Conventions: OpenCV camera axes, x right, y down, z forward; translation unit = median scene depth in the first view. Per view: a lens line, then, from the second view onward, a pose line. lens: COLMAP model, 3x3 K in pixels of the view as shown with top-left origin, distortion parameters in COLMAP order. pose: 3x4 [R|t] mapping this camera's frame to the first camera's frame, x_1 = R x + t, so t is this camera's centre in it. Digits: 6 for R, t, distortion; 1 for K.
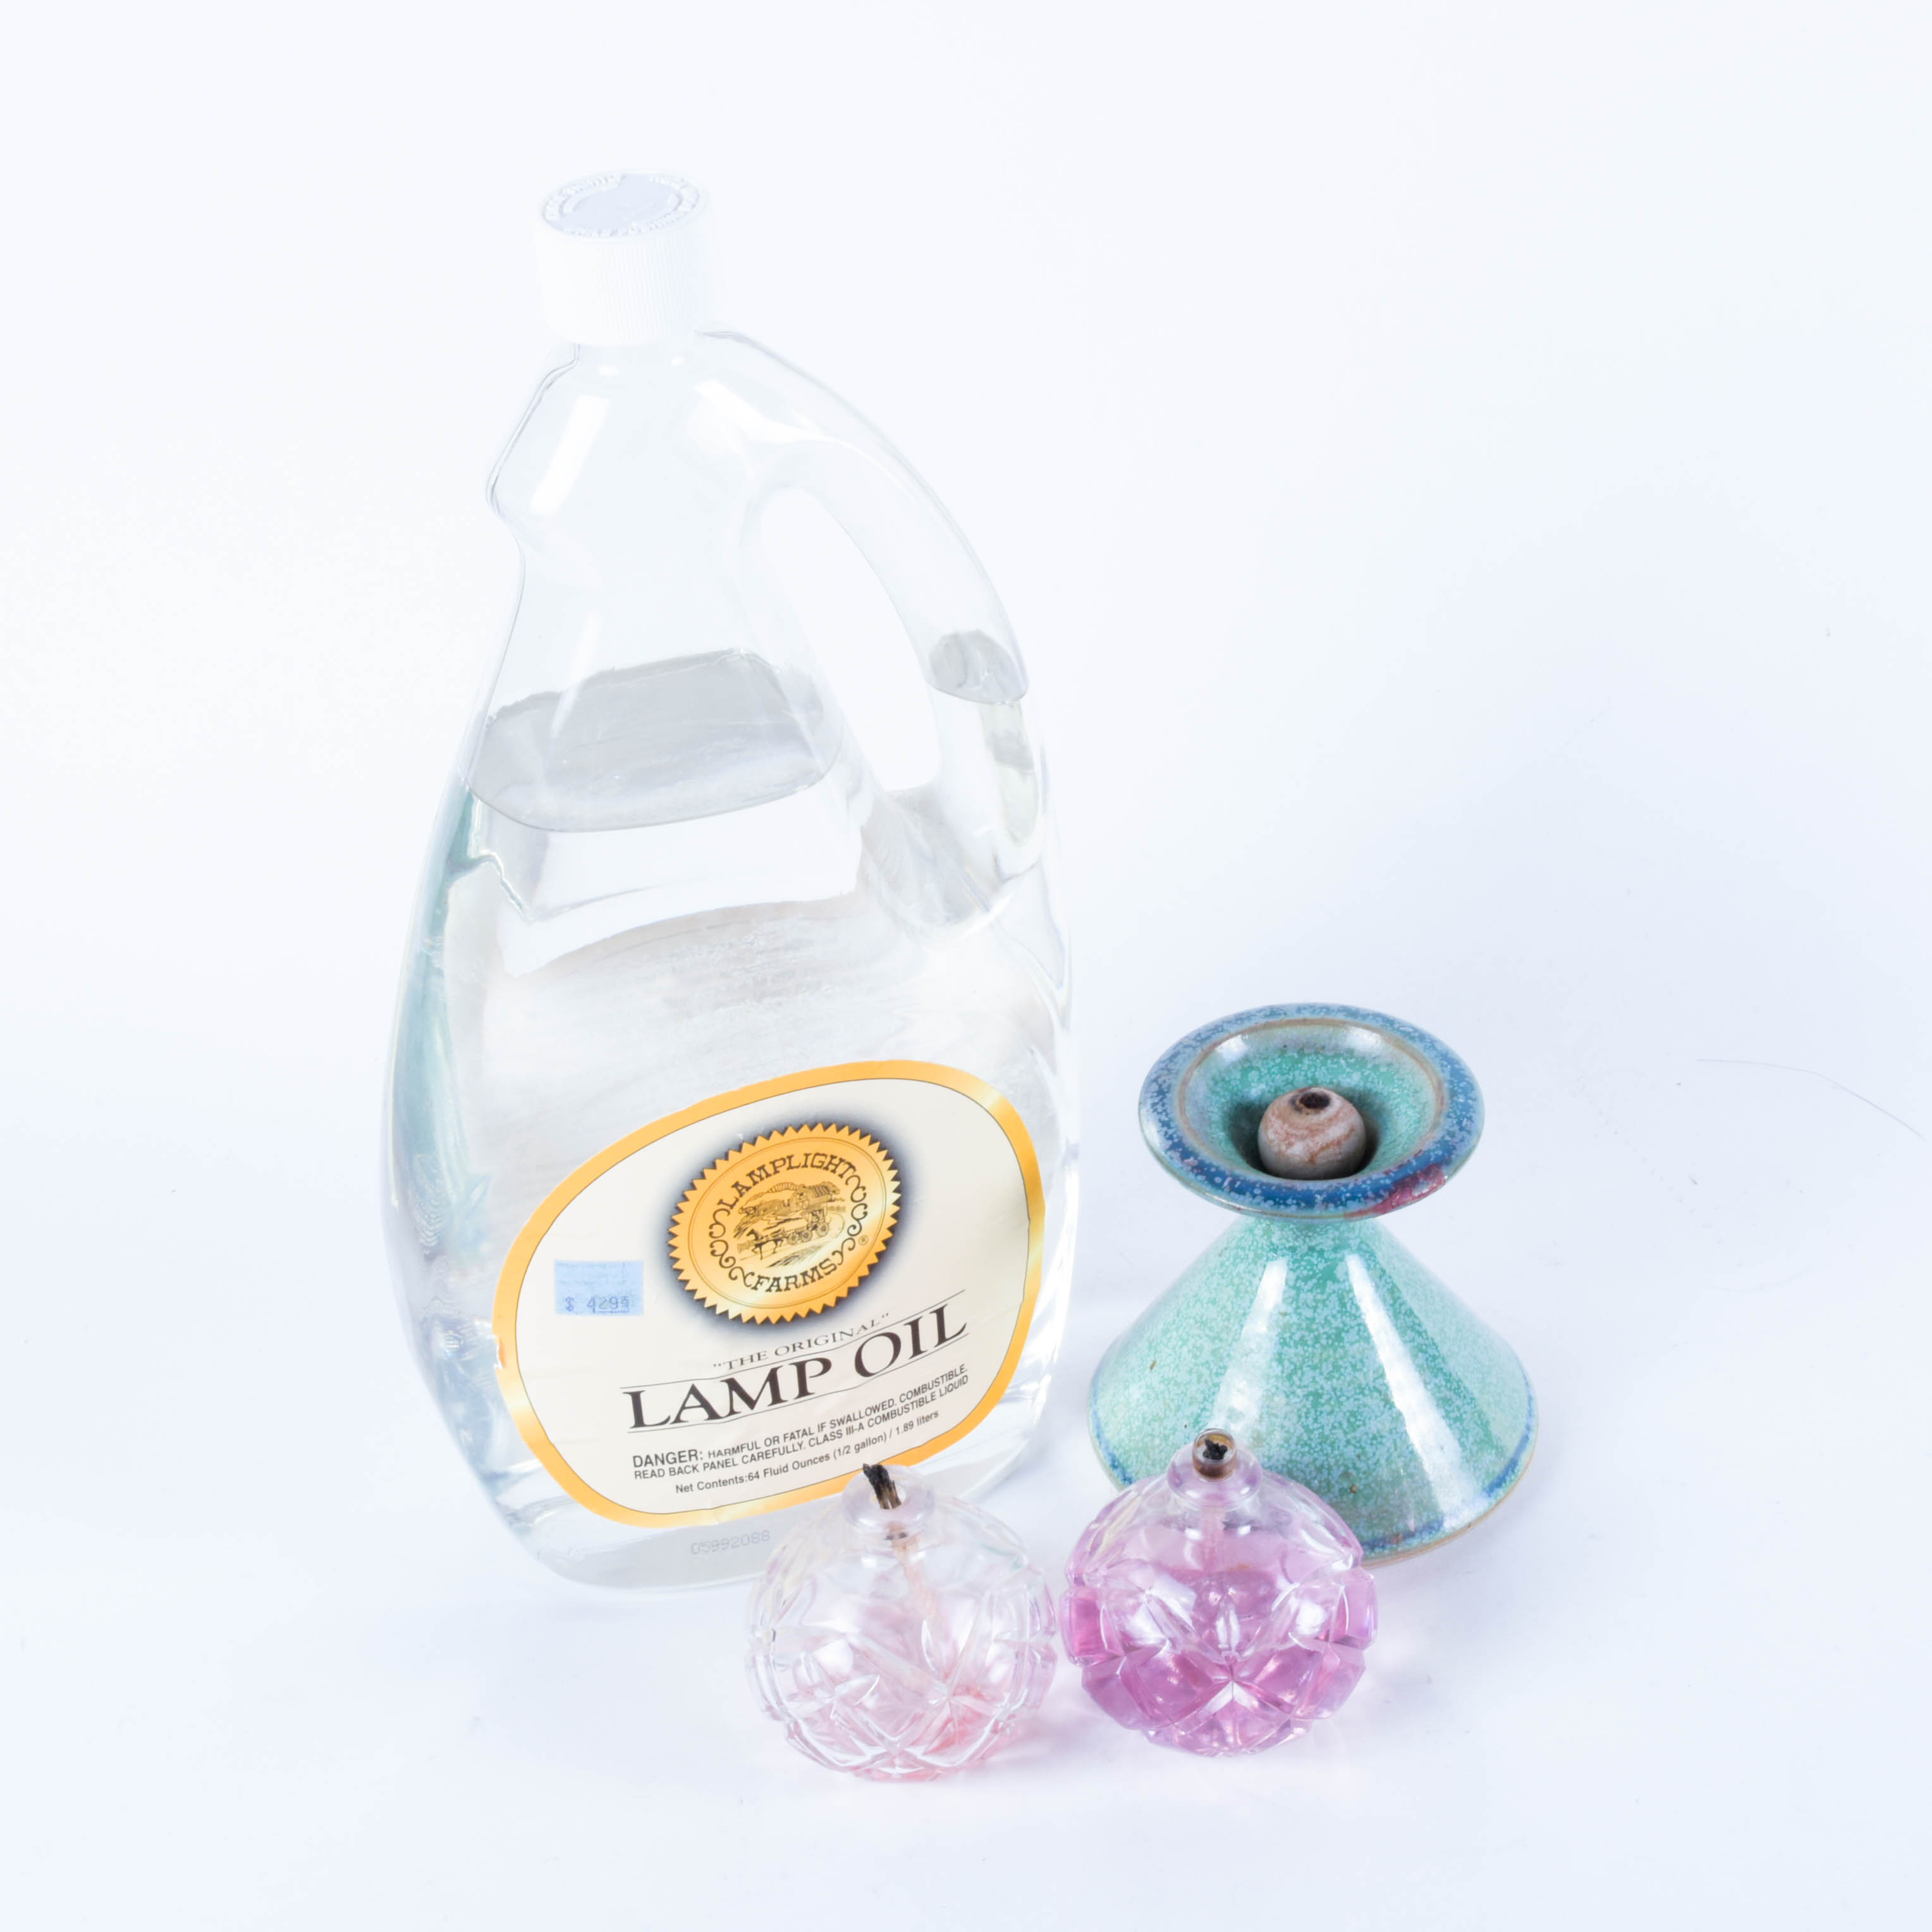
lens RADIAL K [[4220.4, 0, 965.5], [0, 4220.4, 968.7], [0, 0, 1]] dist [0.036604, 0.000000]
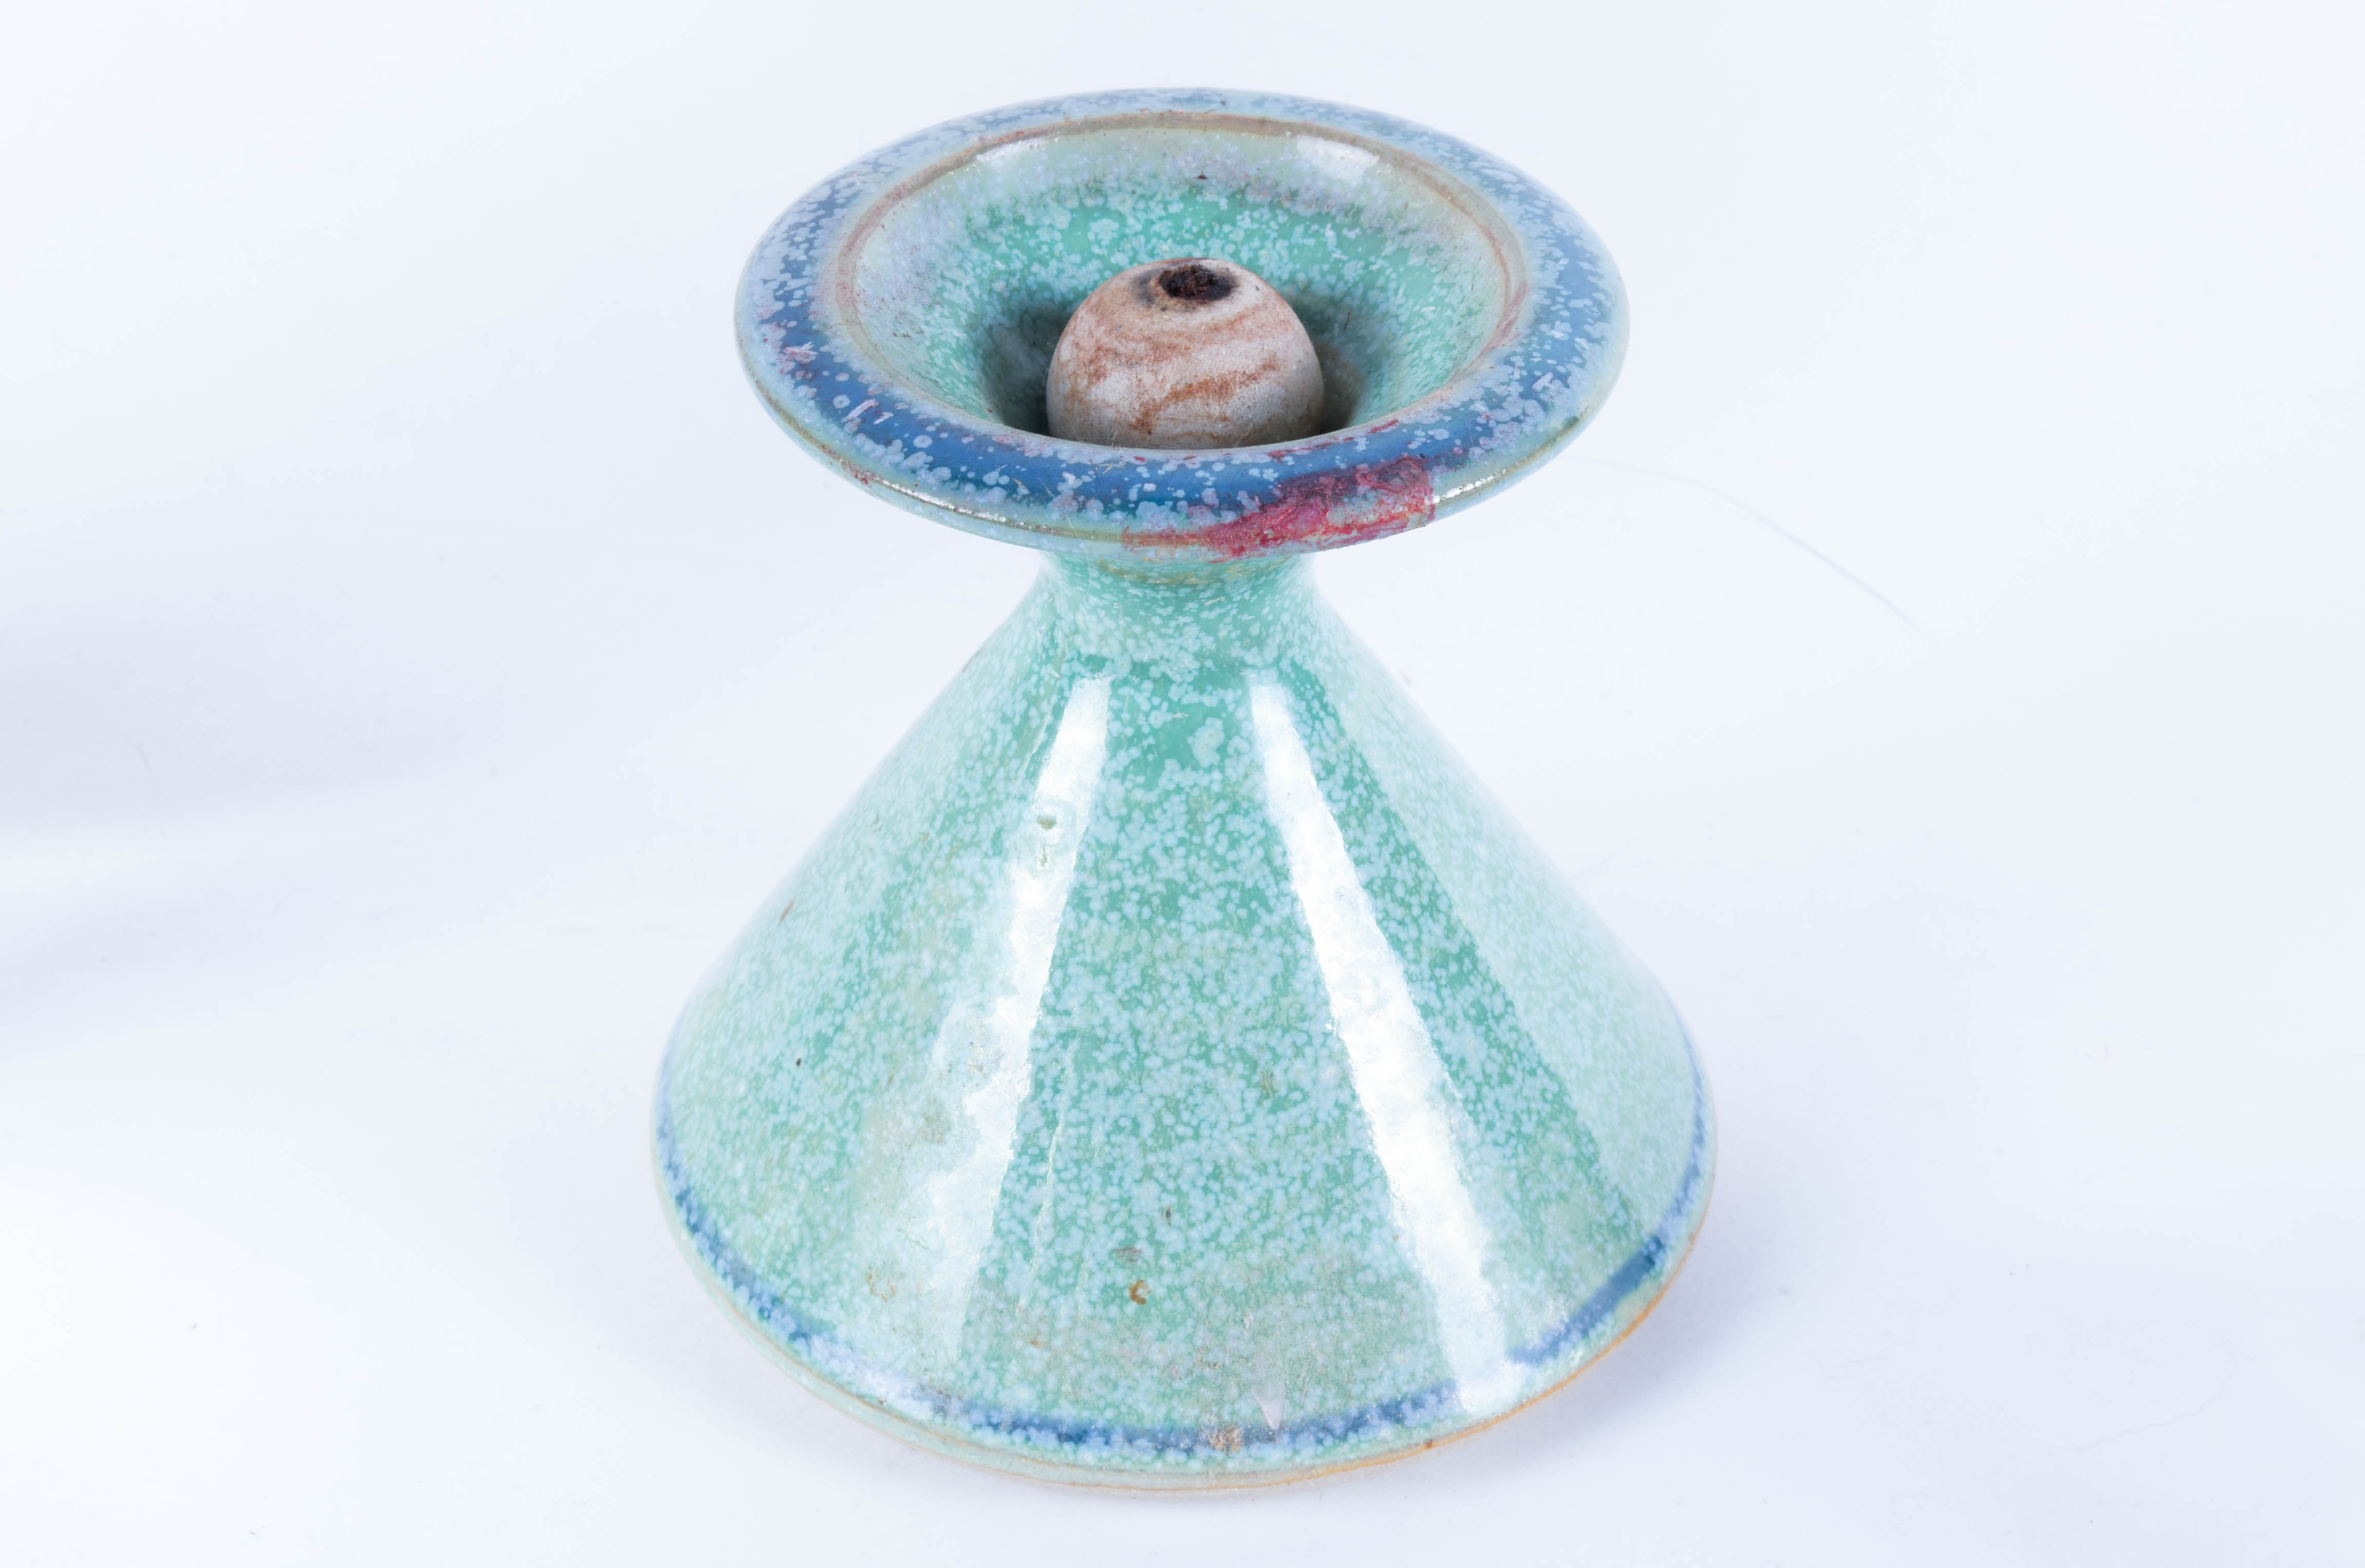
lens RADIAL K [[4200.5, 0, 1185.1], [0, 4200.5, 782.0], [0, 0, 1]] dist [-0.059301, 0.000000]
pose [[0.971448, 0.181649, -0.152618, 0.147129], [-0.180214, 0.983351, 0.023301, 0.066691], [0.154310, 0.004868, 0.988011, 0.615402]]
